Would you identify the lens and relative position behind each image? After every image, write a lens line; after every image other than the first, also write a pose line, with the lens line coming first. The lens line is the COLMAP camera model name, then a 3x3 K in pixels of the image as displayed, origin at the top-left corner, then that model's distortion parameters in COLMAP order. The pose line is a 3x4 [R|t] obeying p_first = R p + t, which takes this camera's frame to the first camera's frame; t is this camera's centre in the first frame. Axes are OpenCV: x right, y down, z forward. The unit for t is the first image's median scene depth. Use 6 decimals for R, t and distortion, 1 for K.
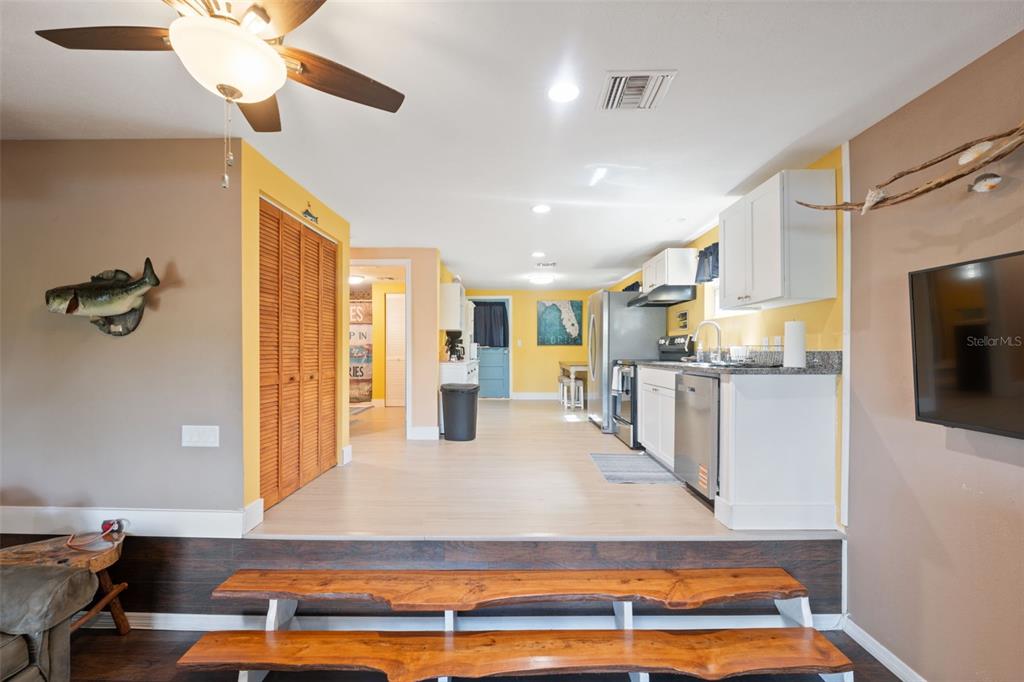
lens RADIAL K [[420.8, 0, 507.6], [0, 420.8, 346.7], [0, 0, 1]] dist [-0.002459, 0.000118]
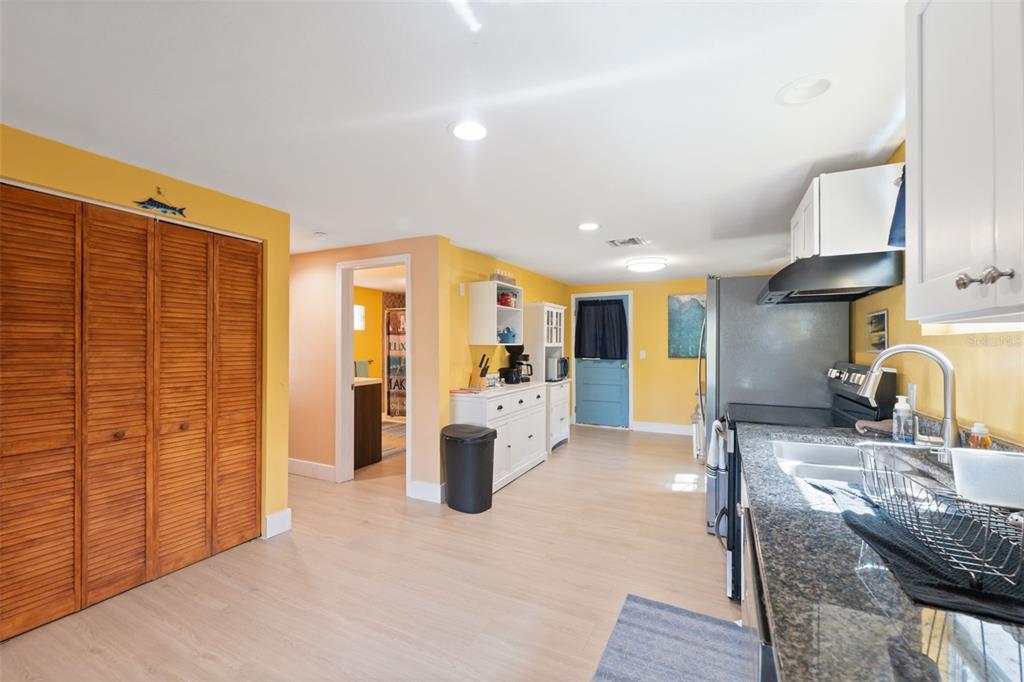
lens RADIAL K [[420.8, 0, 514.4], [0, 420.8, 340.9], [0, 0, 1]] dist [-0.002459, 0.000118]
pose [[0.895674, -0.004069, -0.444692, 0.262266], [0.002391, 0.999988, -0.004335, -0.050066], [0.444705, 0.002819, 0.895673, 0.411222]]
